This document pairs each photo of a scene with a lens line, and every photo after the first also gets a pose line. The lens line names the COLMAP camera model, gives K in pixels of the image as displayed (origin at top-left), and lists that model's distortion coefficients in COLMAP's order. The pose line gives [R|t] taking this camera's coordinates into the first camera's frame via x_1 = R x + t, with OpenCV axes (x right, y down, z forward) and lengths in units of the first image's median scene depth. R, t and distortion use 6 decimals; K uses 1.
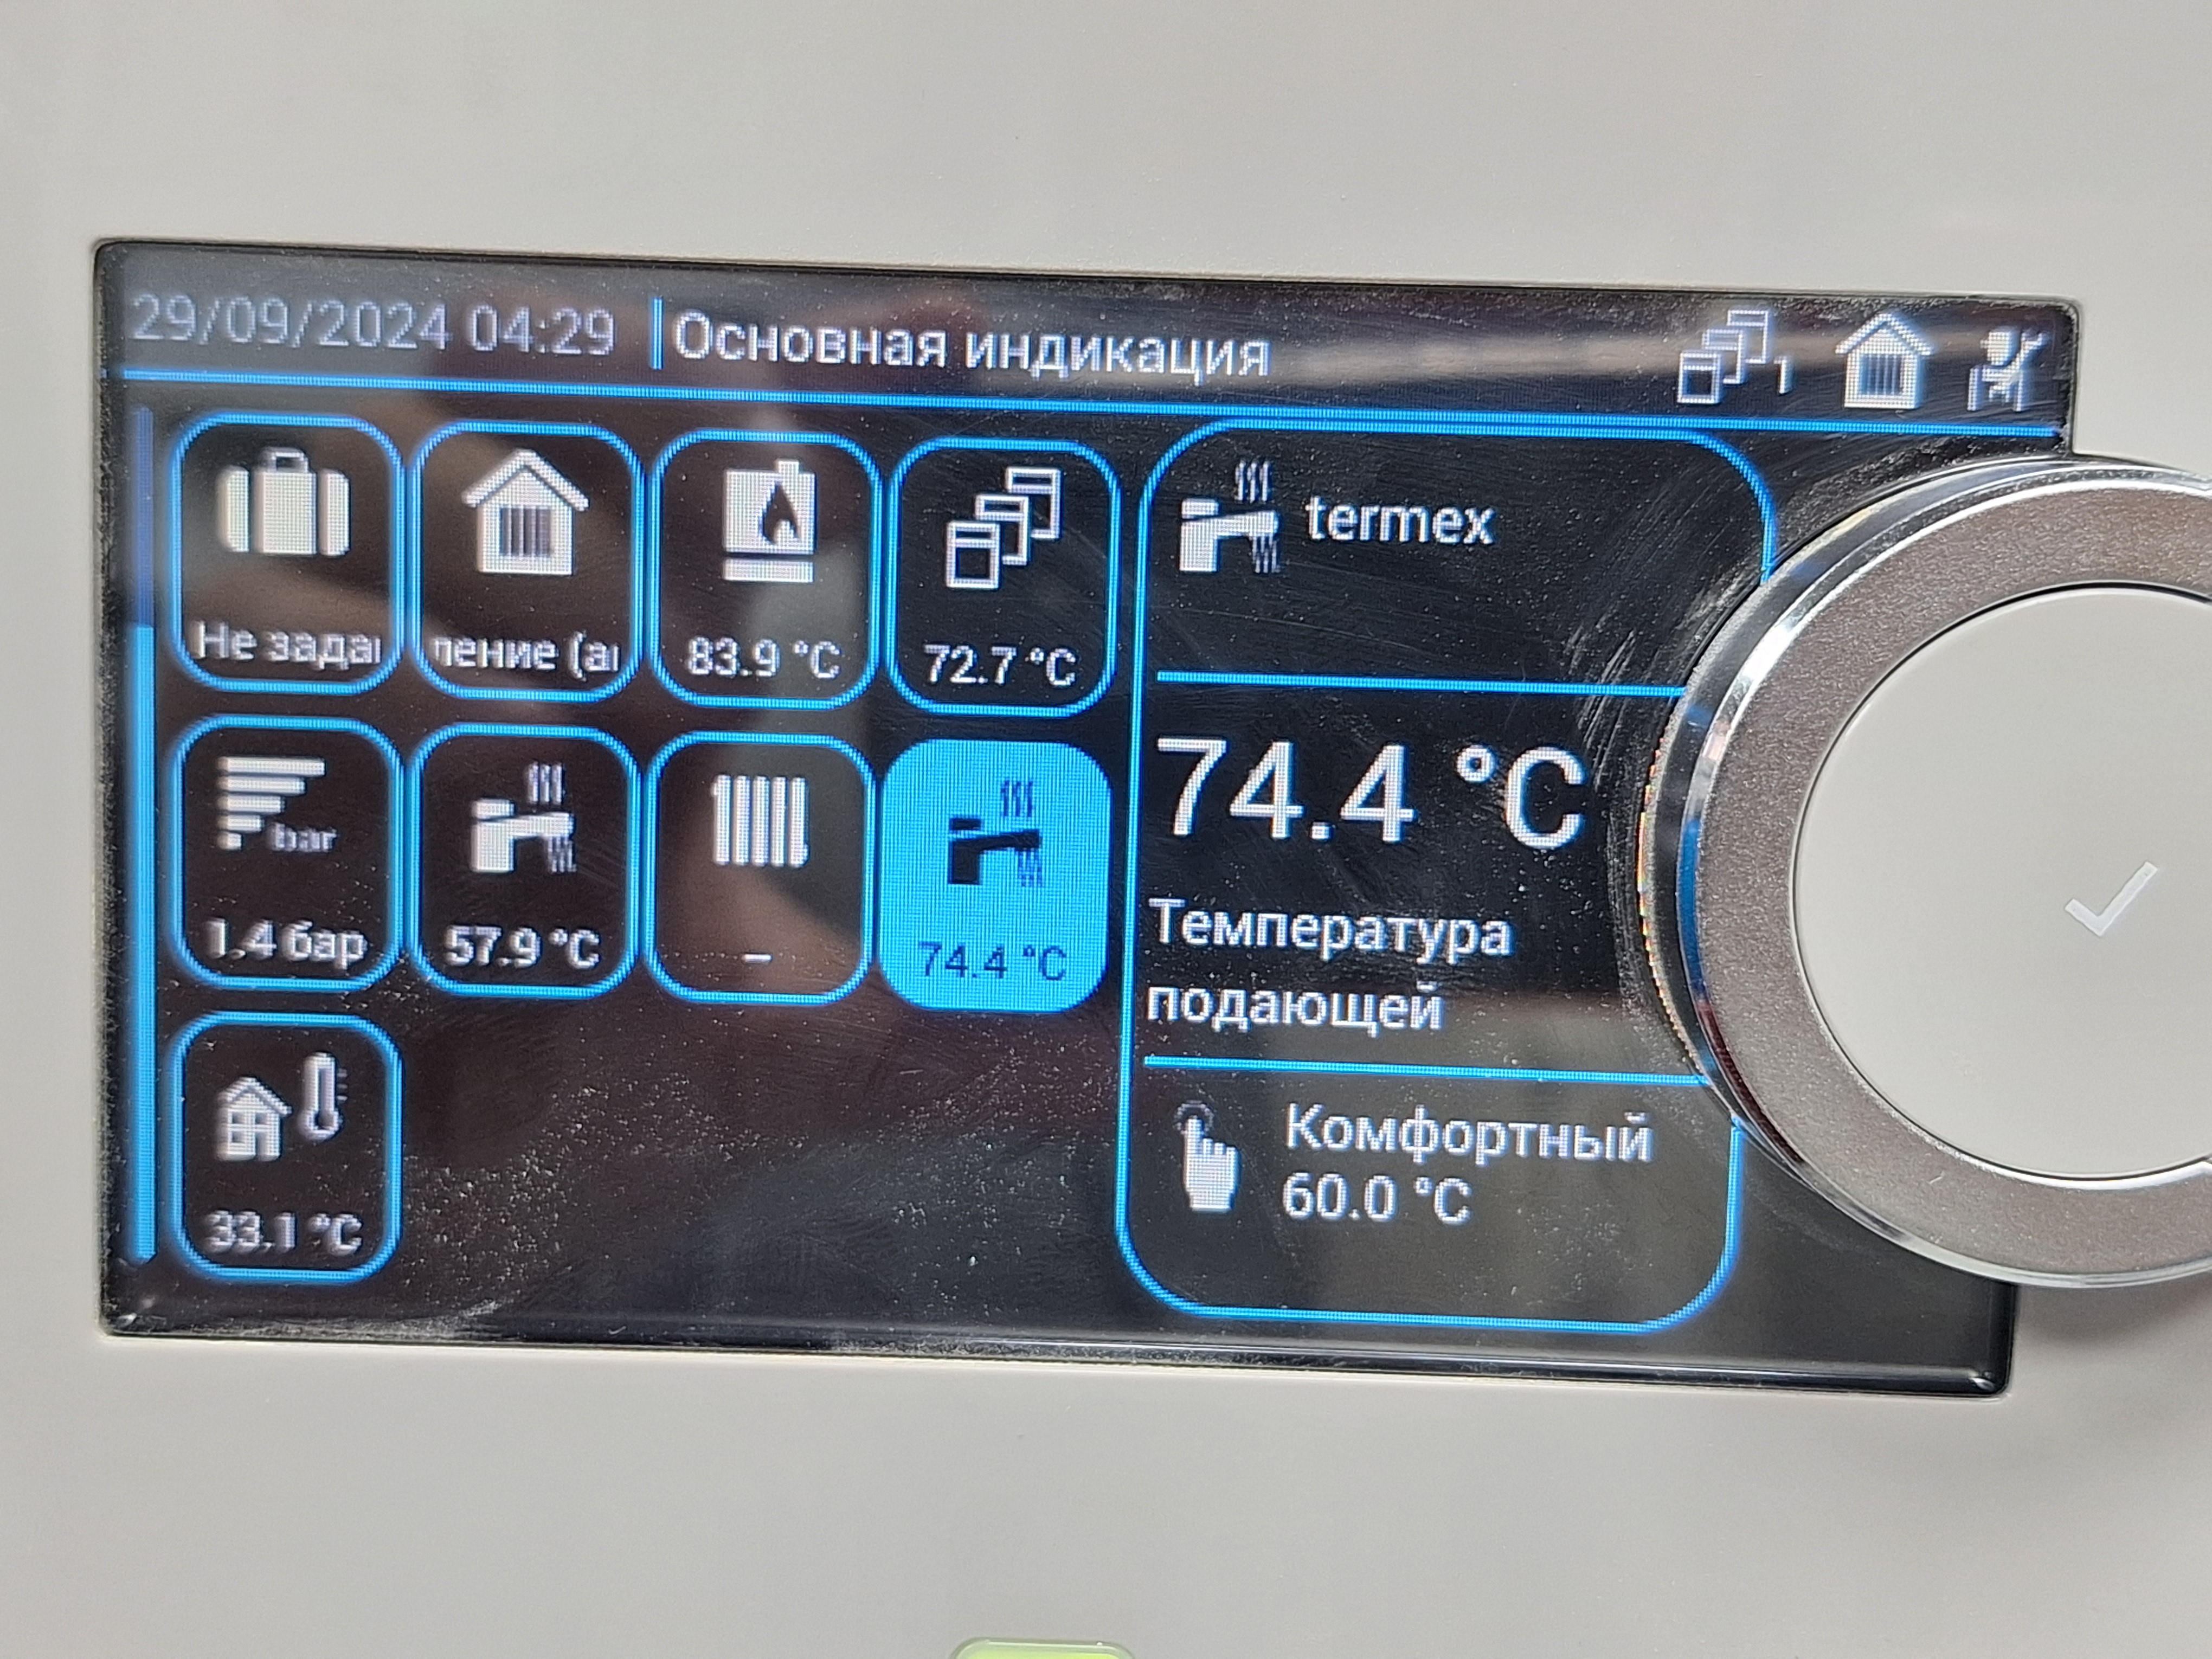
lens RADIAL K [[1665.9, 0, 1098.8], [0, 1665.9, 831.1], [0, 0, 1]] dist [0.055639, -0.061389]
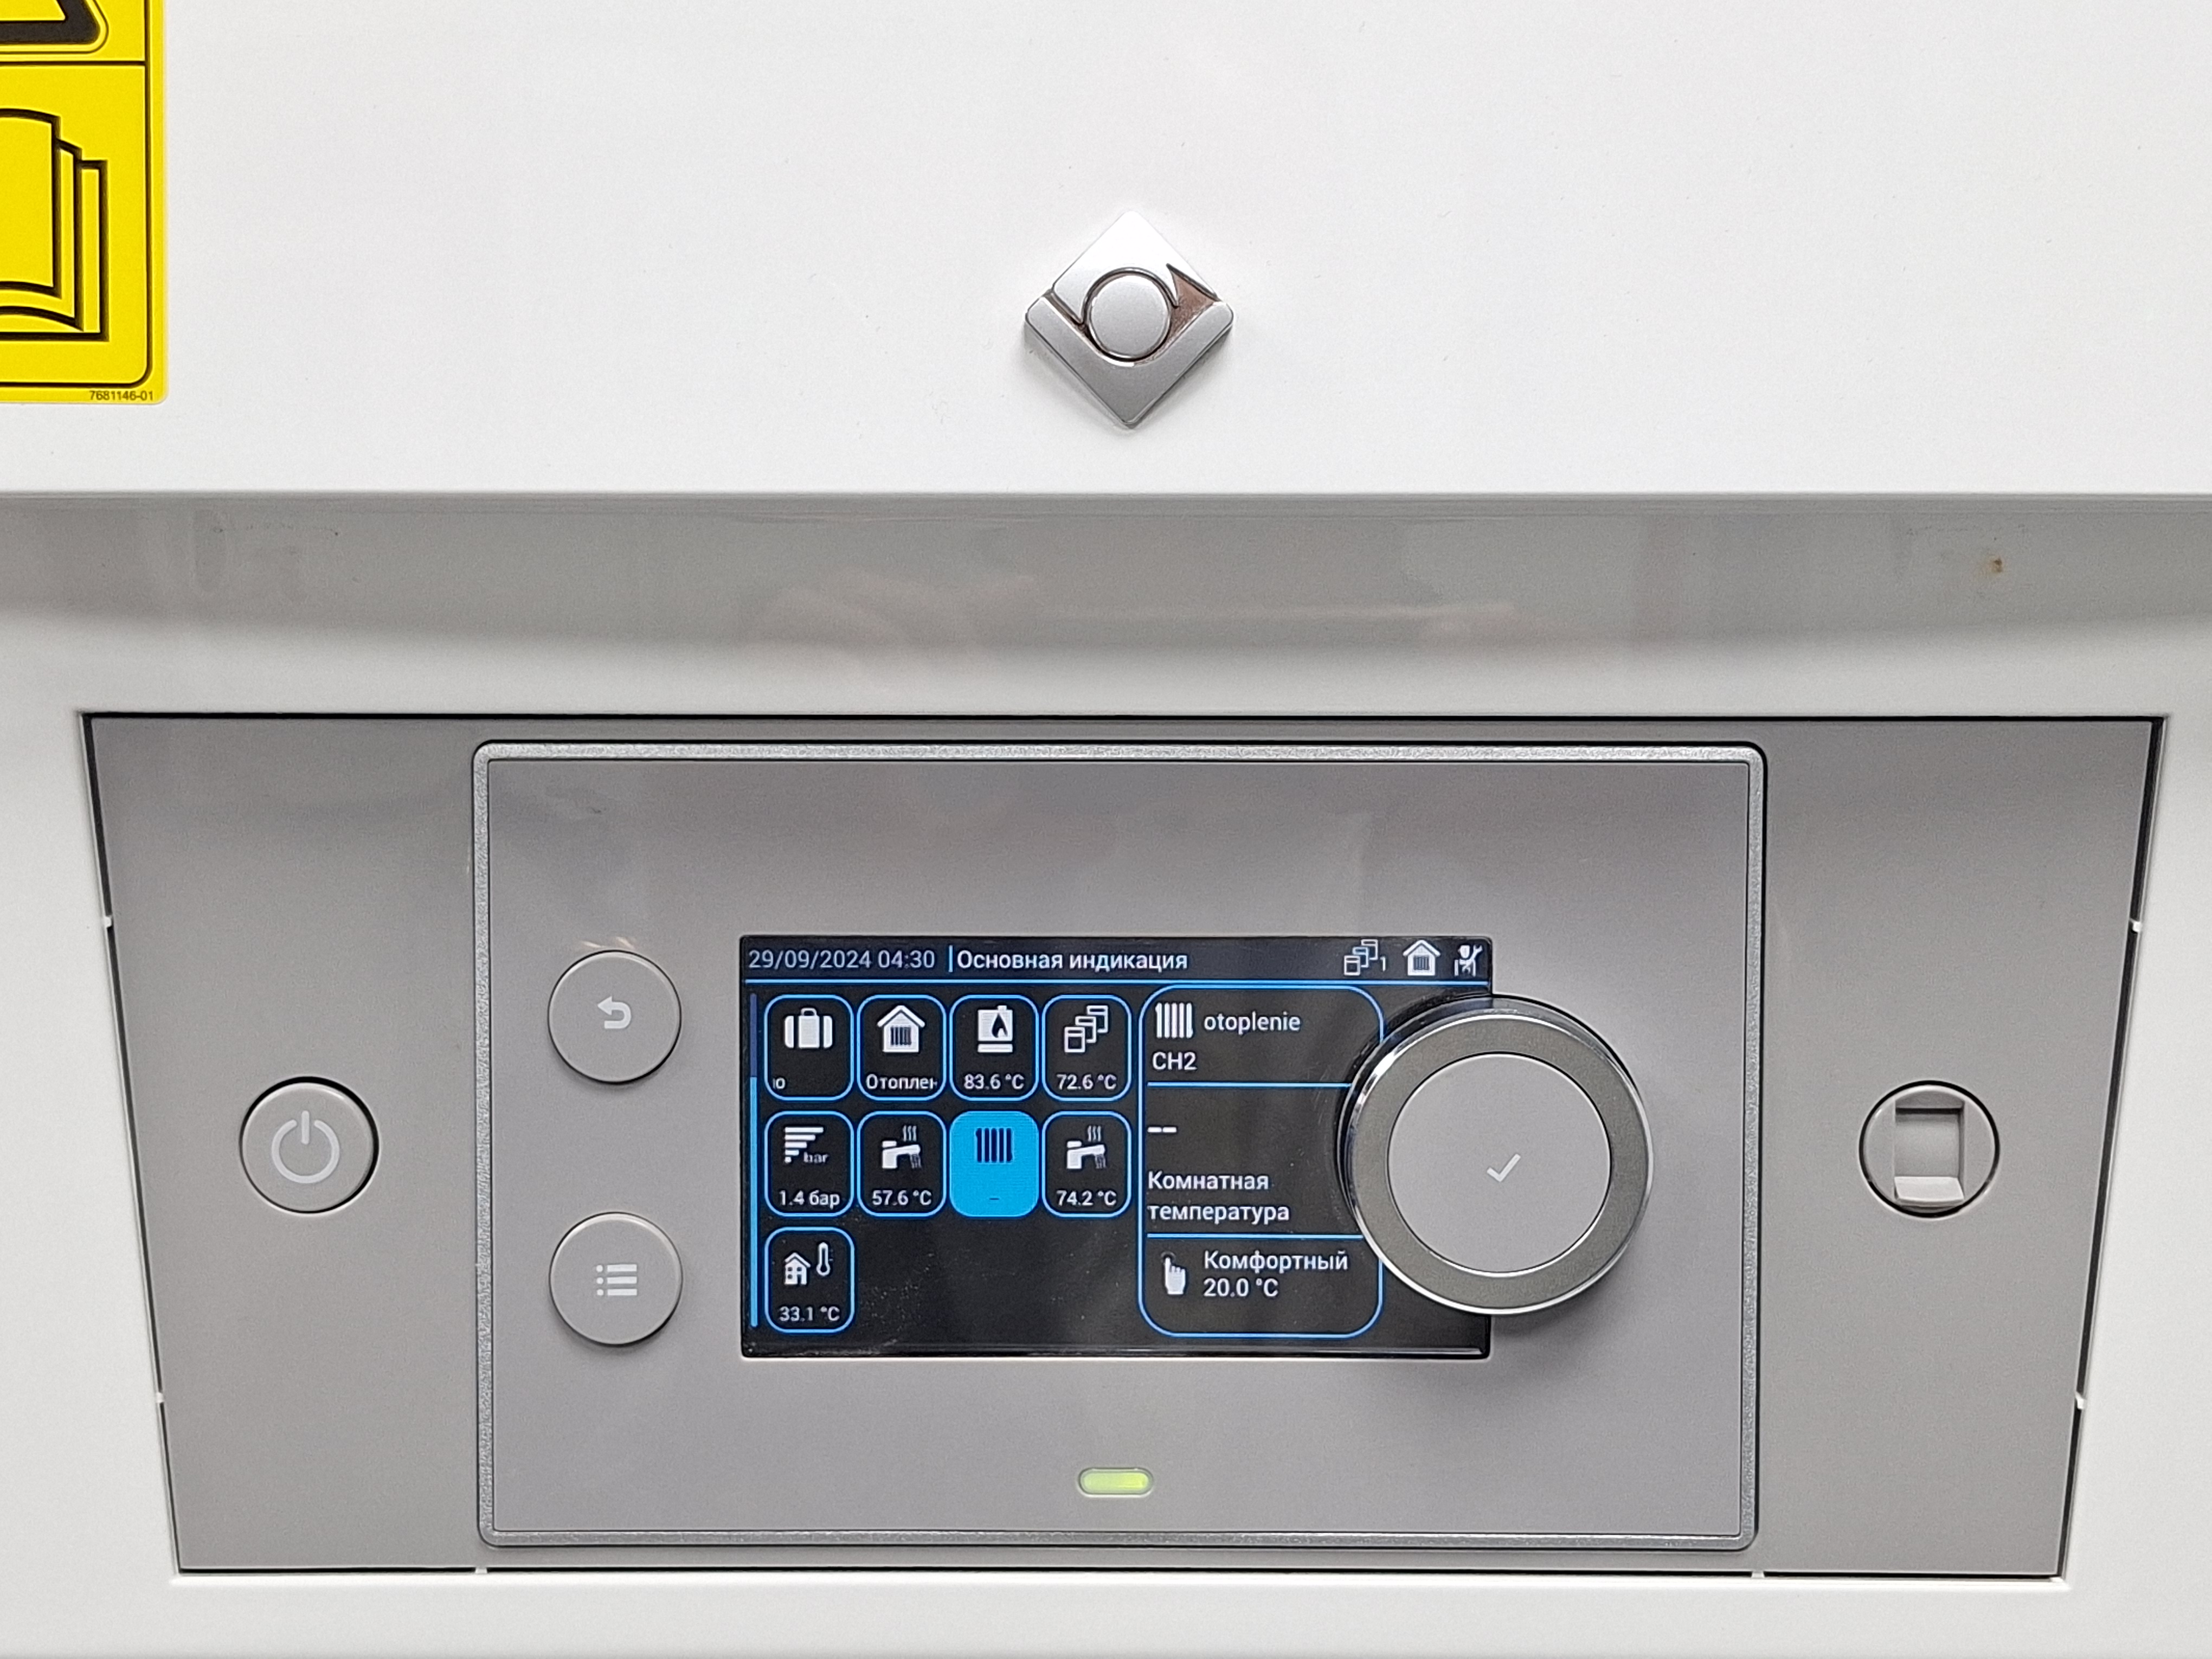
lens RADIAL K [[1665.9, 0, 1098.8], [0, 1665.9, 831.1], [0, 0, 1]] dist [0.055639, -0.061389]
pose [[0.999532, -0.030489, 0.002456, -0.034558], [0.030546, 0.999137, -0.028138, -0.410164], [-0.001596, 0.028200, 0.999601, -1.565370]]
